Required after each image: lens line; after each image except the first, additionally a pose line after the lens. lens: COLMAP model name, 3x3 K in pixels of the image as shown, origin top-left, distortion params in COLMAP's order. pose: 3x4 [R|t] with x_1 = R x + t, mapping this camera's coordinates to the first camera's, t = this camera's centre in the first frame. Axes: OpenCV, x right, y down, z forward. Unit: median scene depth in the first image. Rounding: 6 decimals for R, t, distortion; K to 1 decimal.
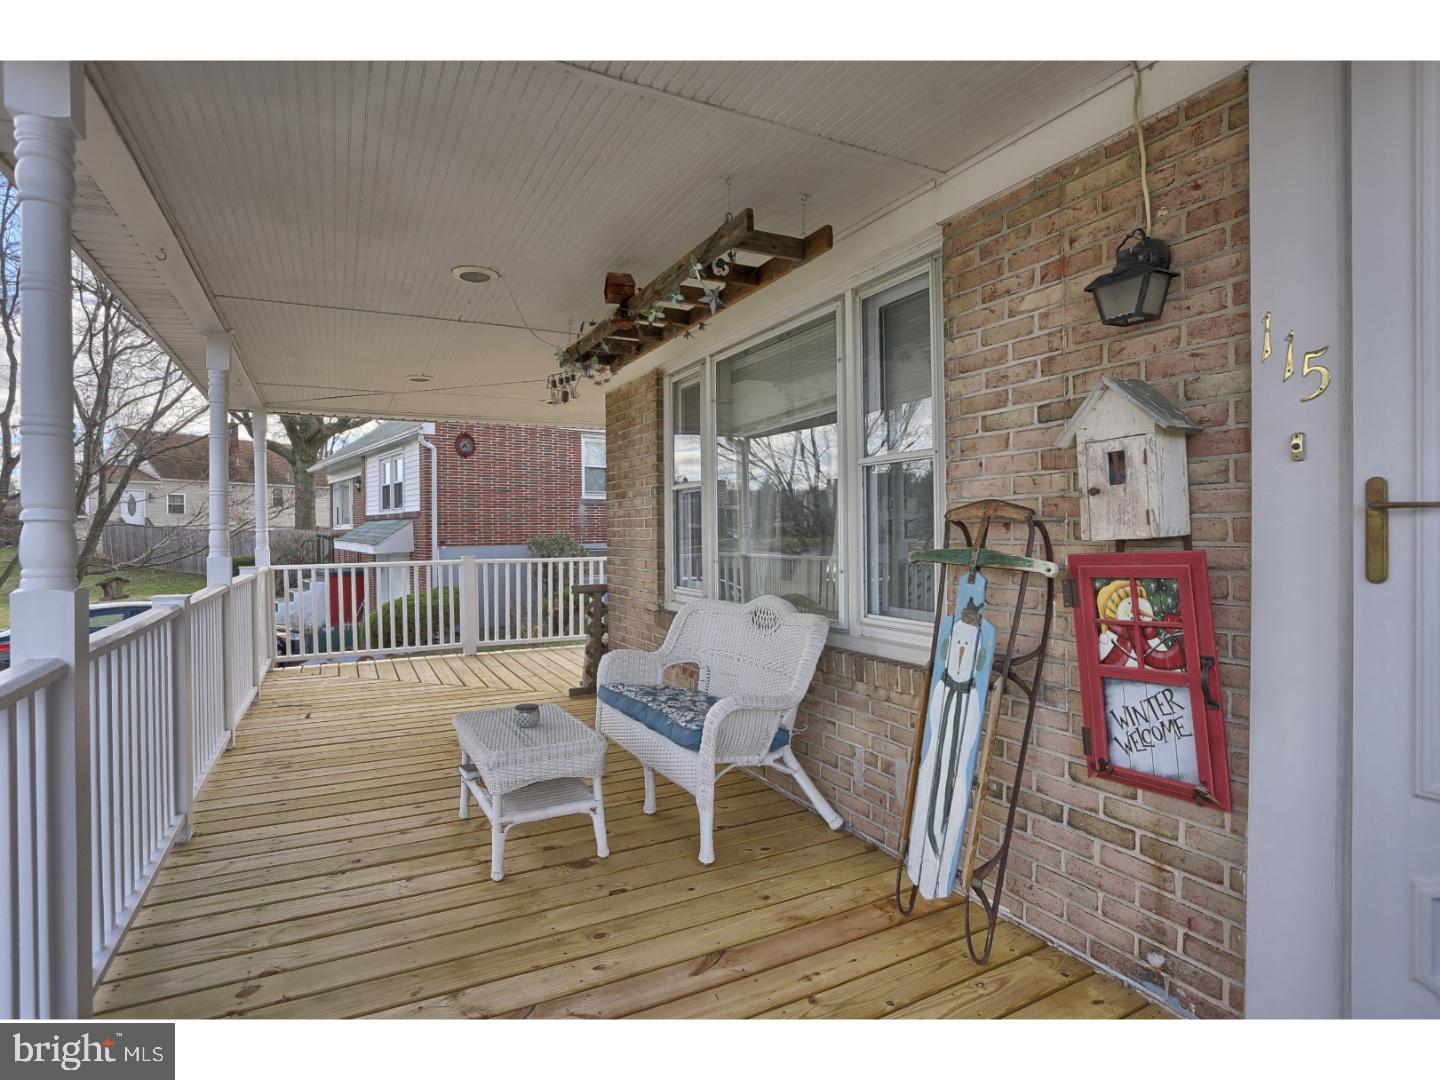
lens RADIAL K [[737.4, 0, 705.1], [0, 737.4, 540.3], [0, 0, 1]] dist [-0.087168, 0.040796]
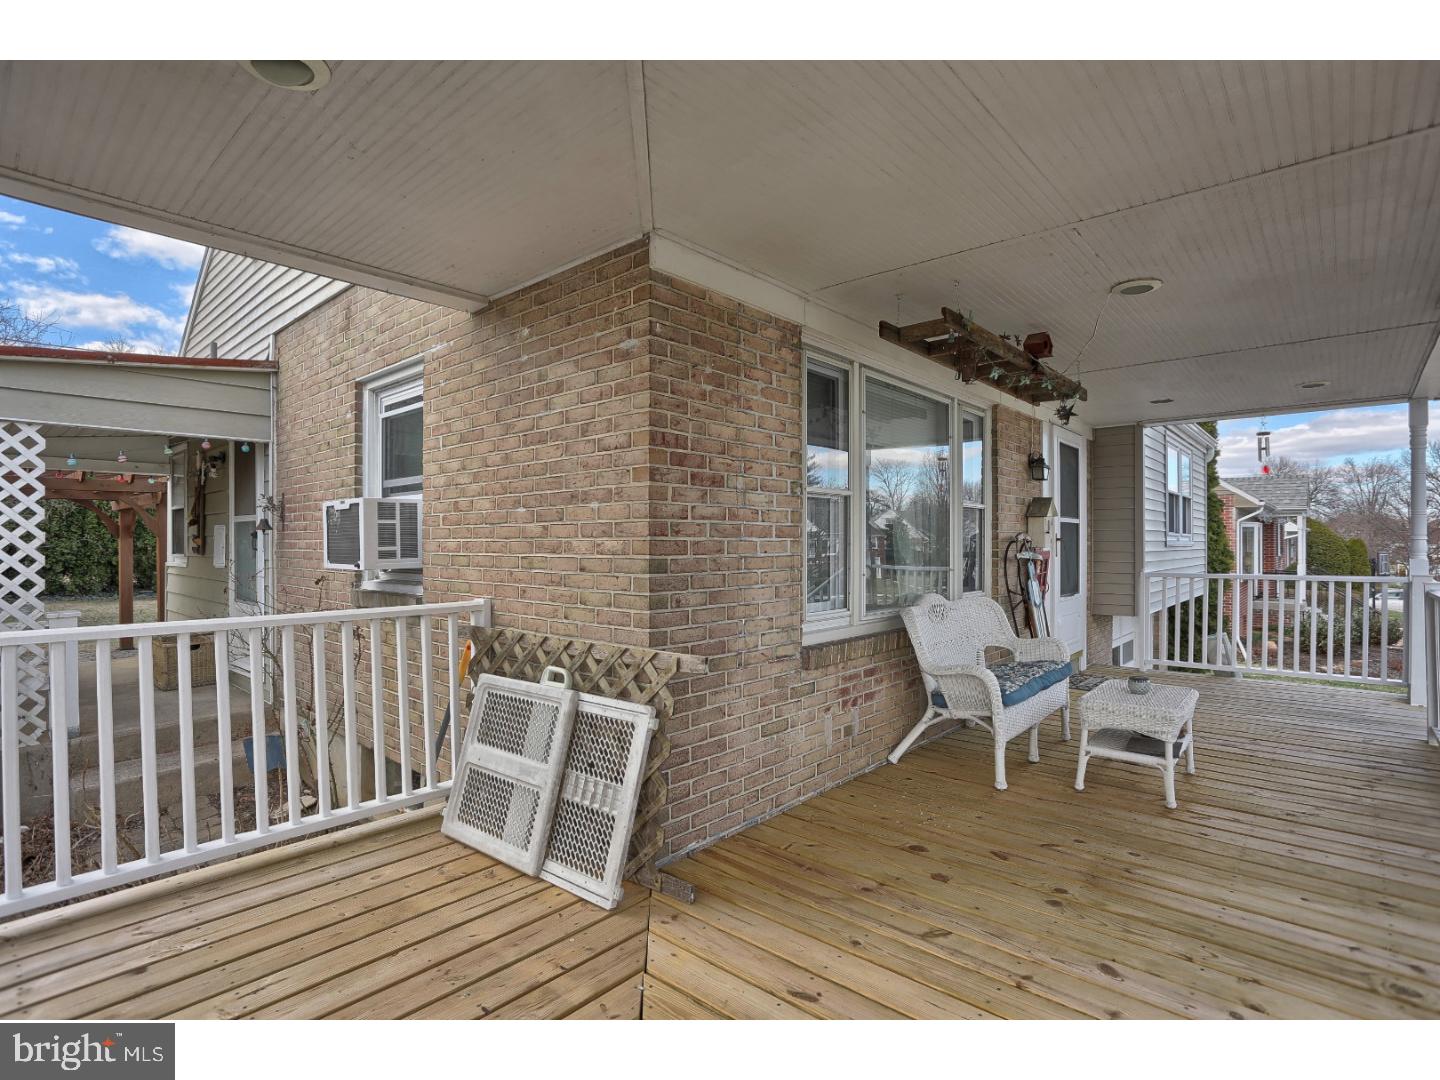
lens RADIAL K [[737.4, 0, 705.1], [0, 737.4, 540.3], [0, 0, 1]] dist [-0.087168, 0.040796]
pose [[-0.354640, 0.002702, 0.934999, -1.060370], [0.015005, 0.999883, 0.002802, -0.034517], [-0.934883, 0.015023, -0.354639, 1.979678]]
